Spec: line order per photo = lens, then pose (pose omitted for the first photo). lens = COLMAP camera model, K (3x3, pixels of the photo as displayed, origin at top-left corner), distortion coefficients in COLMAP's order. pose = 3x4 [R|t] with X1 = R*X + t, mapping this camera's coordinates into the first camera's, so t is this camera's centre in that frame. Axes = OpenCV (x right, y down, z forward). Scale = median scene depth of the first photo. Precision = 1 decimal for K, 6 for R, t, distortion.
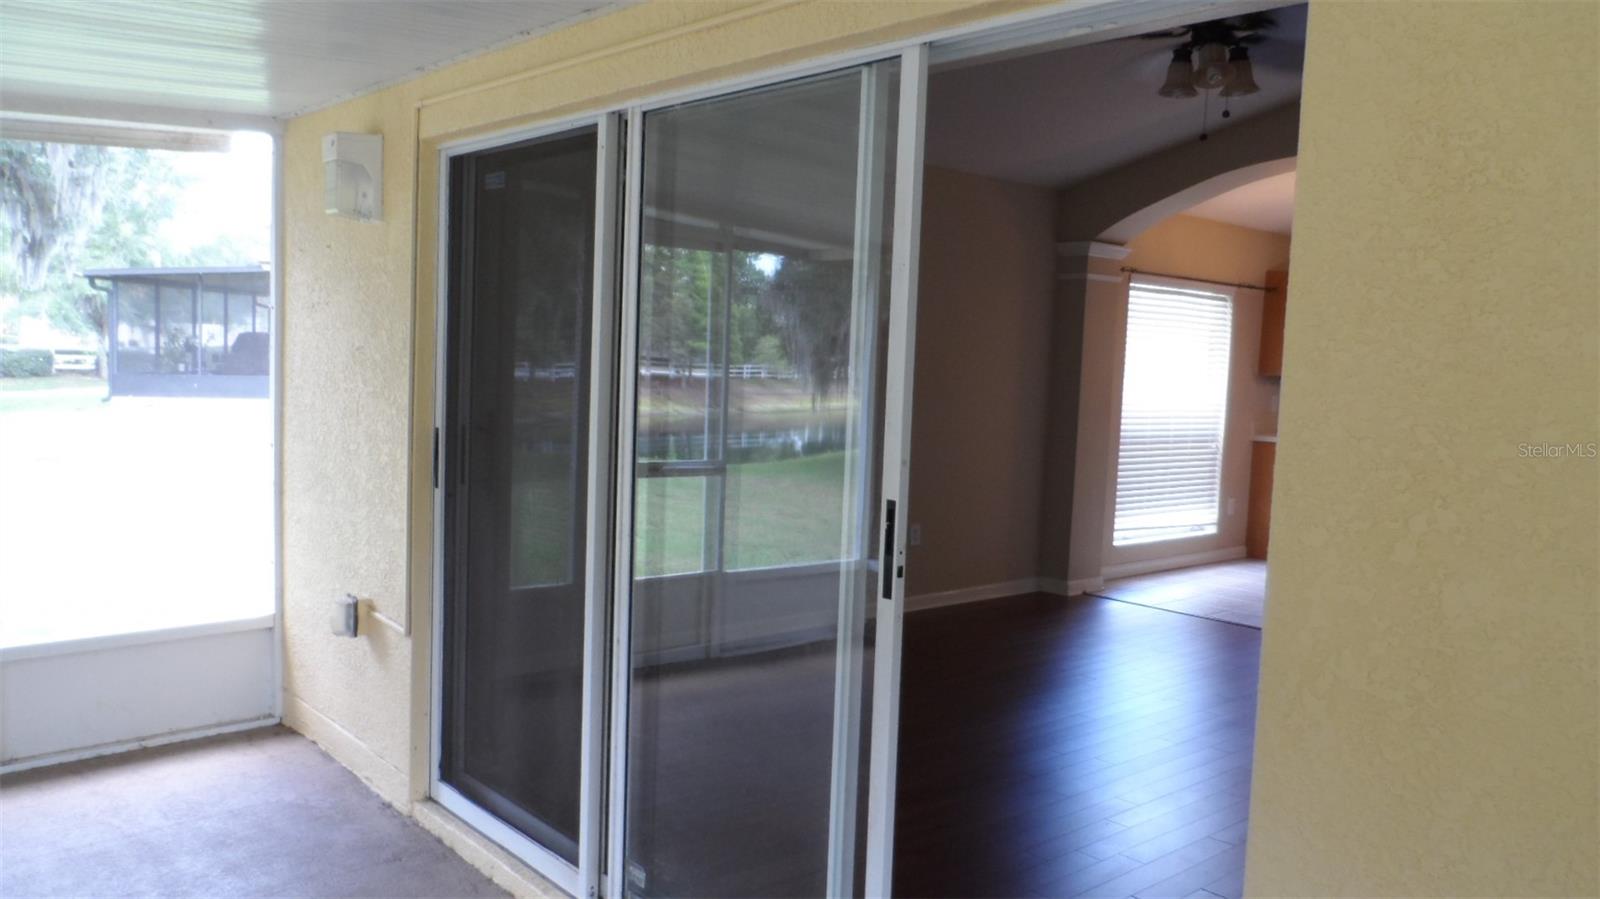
lens RADIAL K [[1220.3, 0, 800.0], [0, 1220.3, 449.5], [0, 0, 1]] dist [0.004127, 0.002079]
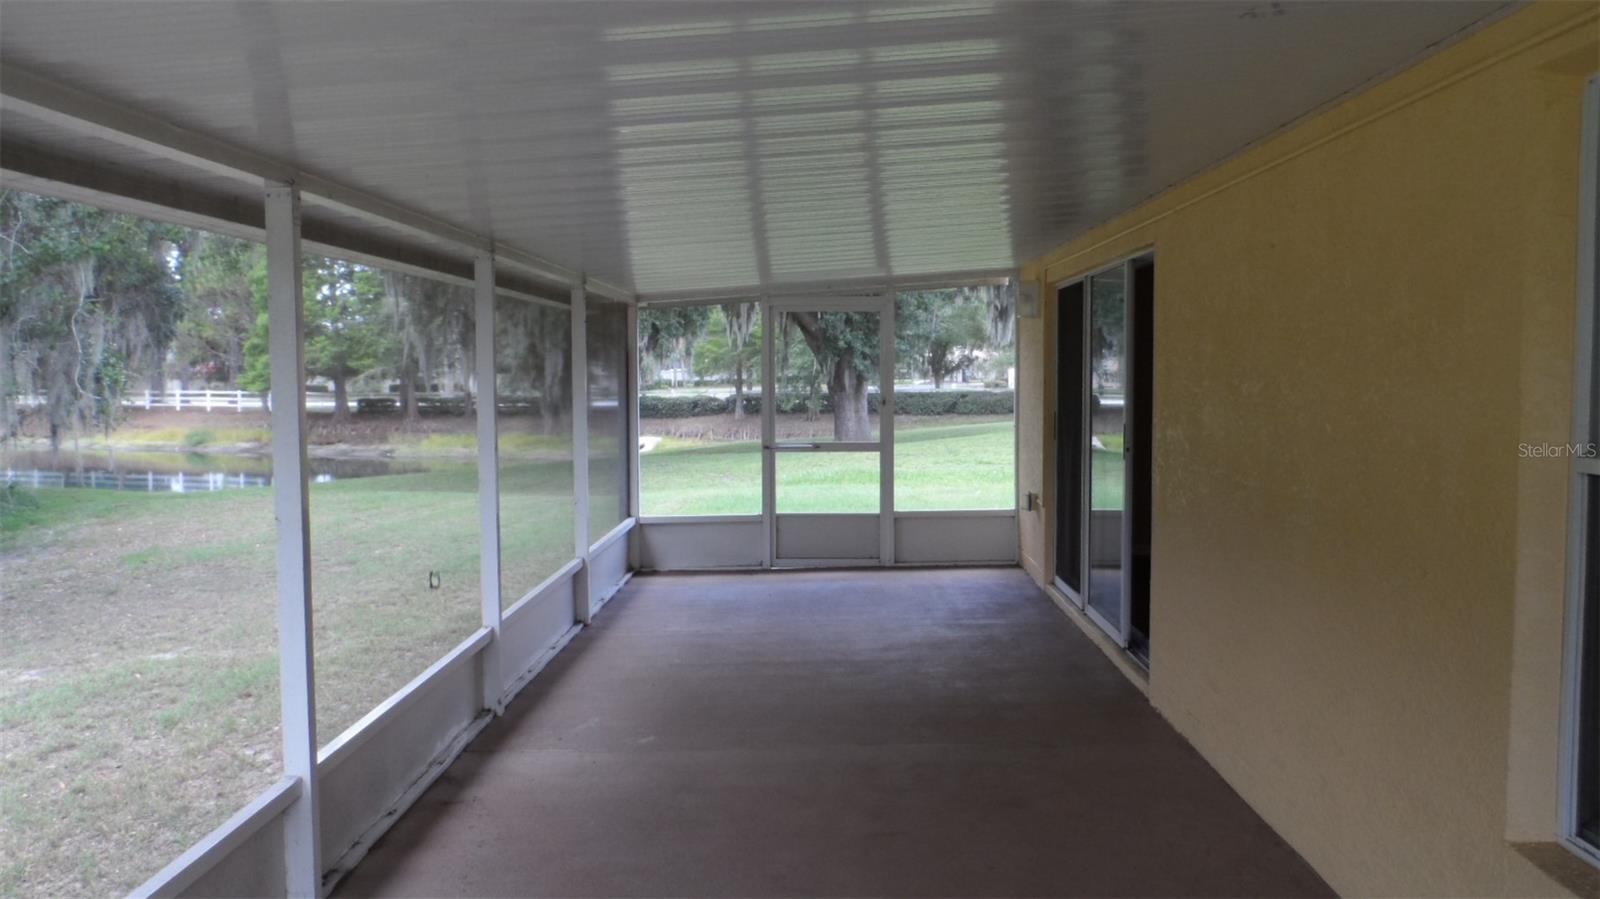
lens RADIAL K [[1220.3, 0, 800.0], [0, 1220.3, 449.5], [0, 0, 1]] dist [0.004127, 0.002079]
pose [[0.737475, 0.002014, -0.675371, 0.830955], [-0.021359, 0.999565, -0.020341, 0.102372], [0.675036, 0.029426, 0.737198, -0.910027]]
